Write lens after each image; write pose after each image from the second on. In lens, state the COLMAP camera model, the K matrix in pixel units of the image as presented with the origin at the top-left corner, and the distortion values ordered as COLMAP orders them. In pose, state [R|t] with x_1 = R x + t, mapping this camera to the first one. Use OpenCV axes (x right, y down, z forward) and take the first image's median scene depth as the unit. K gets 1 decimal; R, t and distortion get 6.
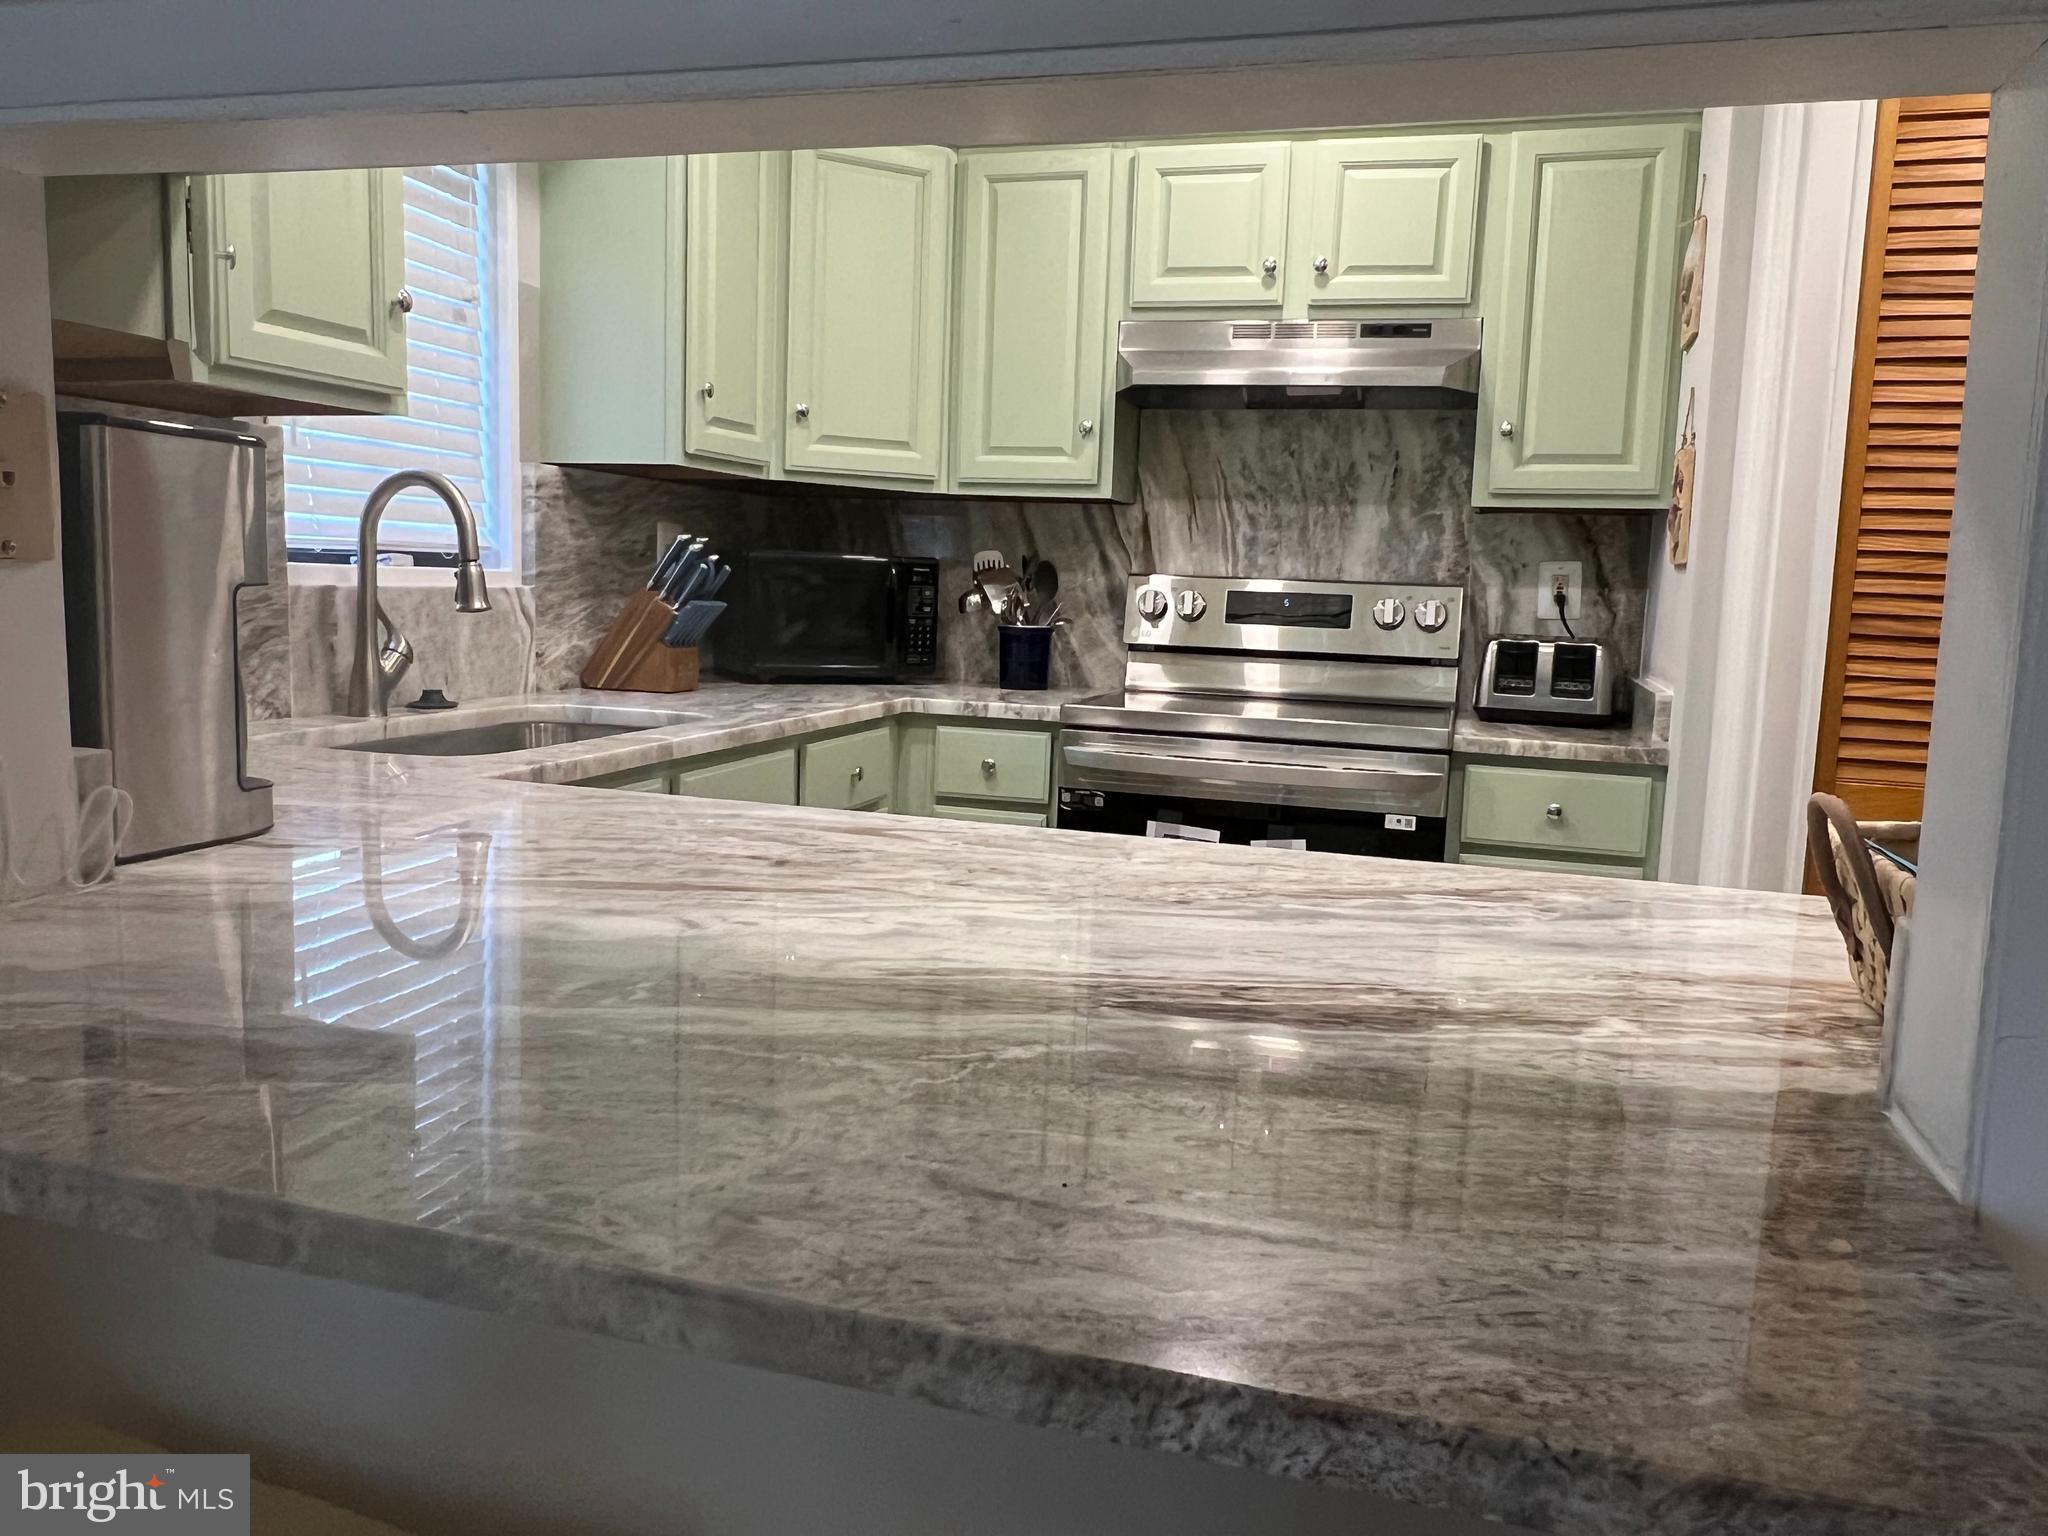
lens RADIAL K [[1505.5, 0, 1012.2], [0, 1505.5, 756.6], [0, 0, 1]] dist [0.004098, -0.008971]
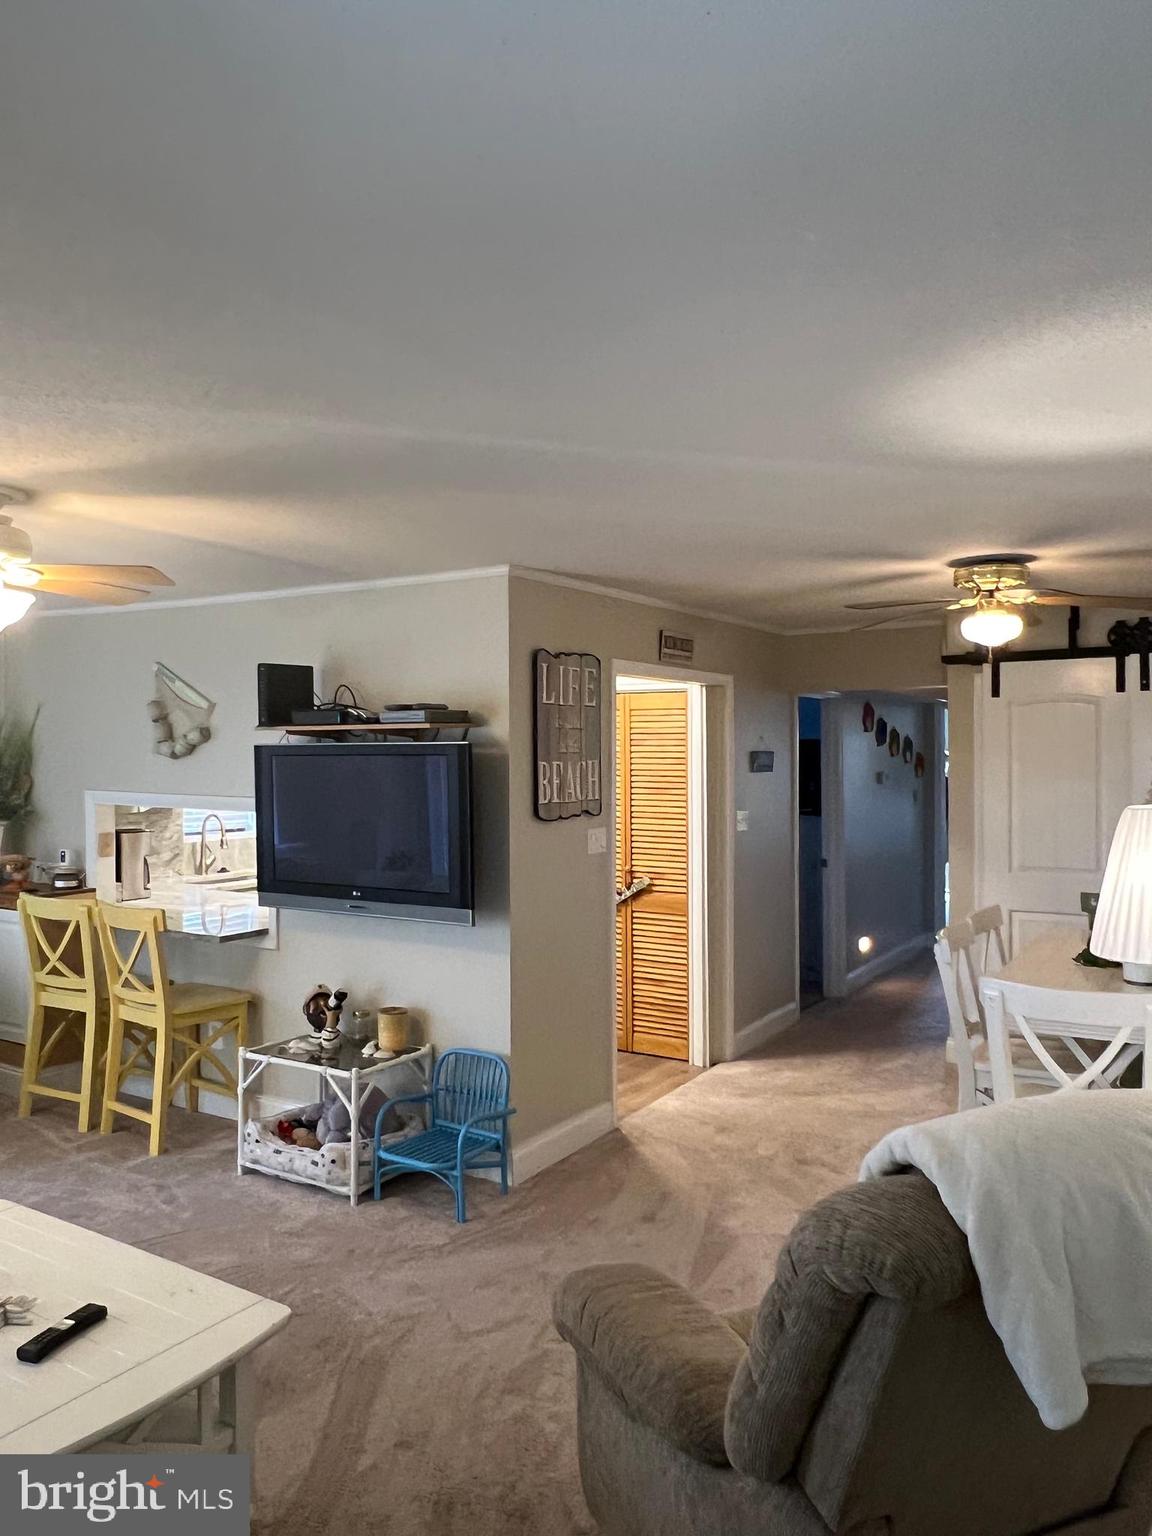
lens RADIAL K [[1129.1, 0, 568.8], [0, 1129.1, 757.7], [0, 0, 1]] dist [0.004098, -0.008971]
pose [[0.964447, -0.033219, -0.262182, 0.966776], [0.001722, 0.992838, -0.119460, 0.017571], [0.264272, 0.114761, 0.957596, -1.215272]]
